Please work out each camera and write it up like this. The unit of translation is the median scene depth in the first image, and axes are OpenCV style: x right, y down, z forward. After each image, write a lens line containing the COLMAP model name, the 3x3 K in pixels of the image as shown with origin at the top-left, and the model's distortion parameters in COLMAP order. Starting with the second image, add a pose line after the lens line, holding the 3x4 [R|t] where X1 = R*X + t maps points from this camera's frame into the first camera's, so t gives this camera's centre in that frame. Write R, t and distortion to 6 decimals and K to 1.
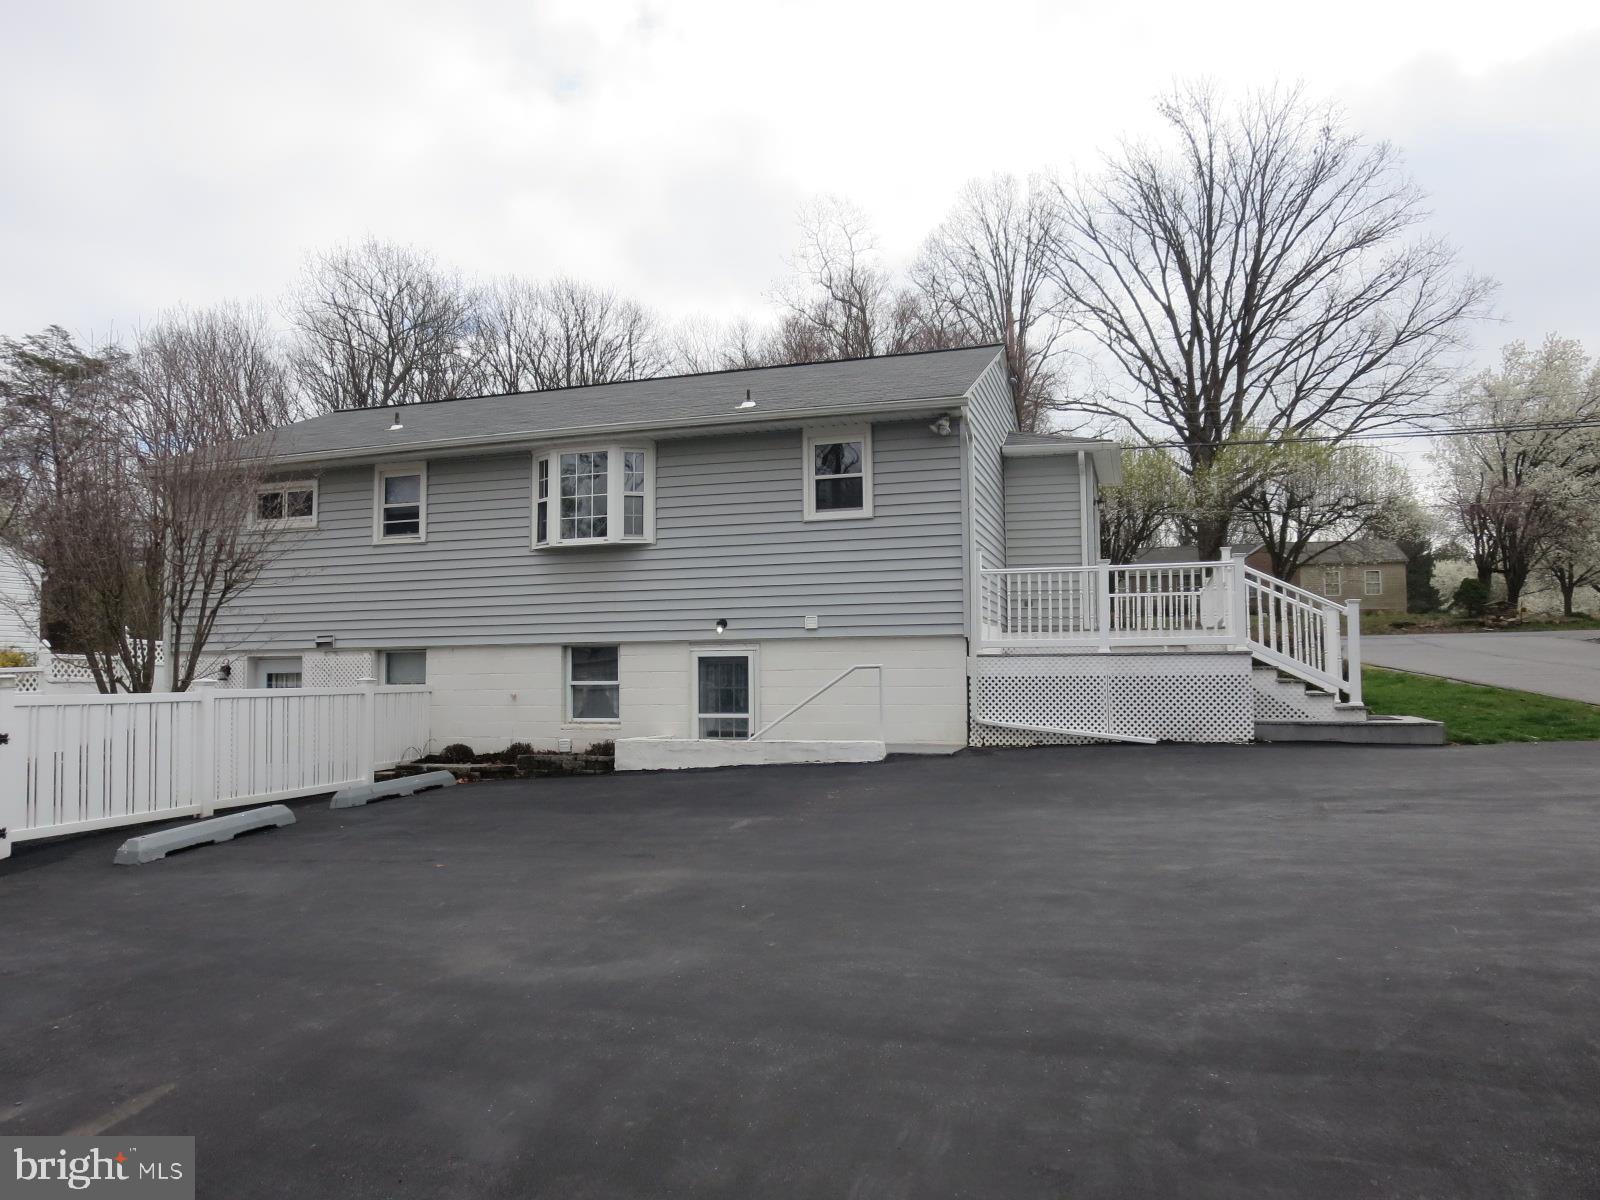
lens RADIAL K [[1152.0, 0, 770.9], [0, 1152.0, 598.9], [0, 0, 1]] dist [0.083849, -0.000427]
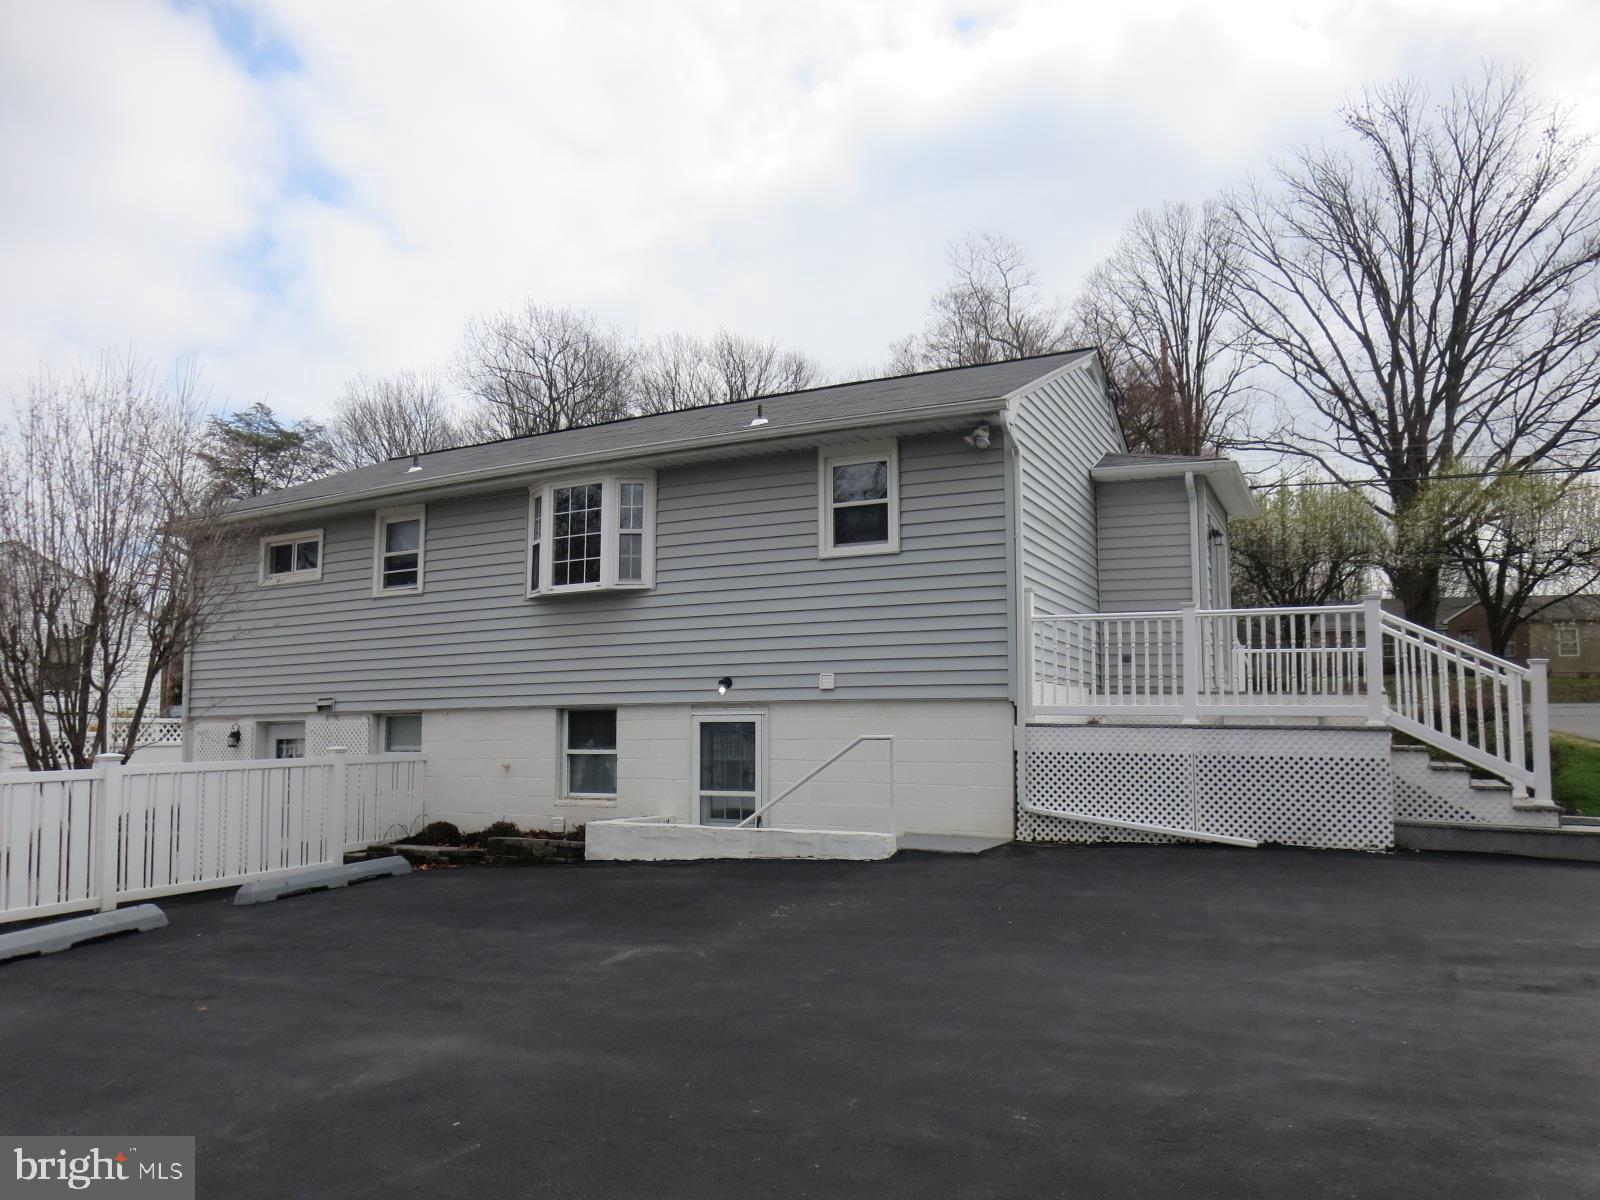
lens RADIAL K [[1142.6, 0, 794.1], [0, 1142.6, 622.9], [0, 0, 1]] dist [0.156646, -0.150410]
pose [[0.990456, -0.003537, -0.137785, 0.114492], [-0.000828, 0.999500, -0.031610, 0.003820], [0.137828, 0.031422, 0.989958, 0.173471]]
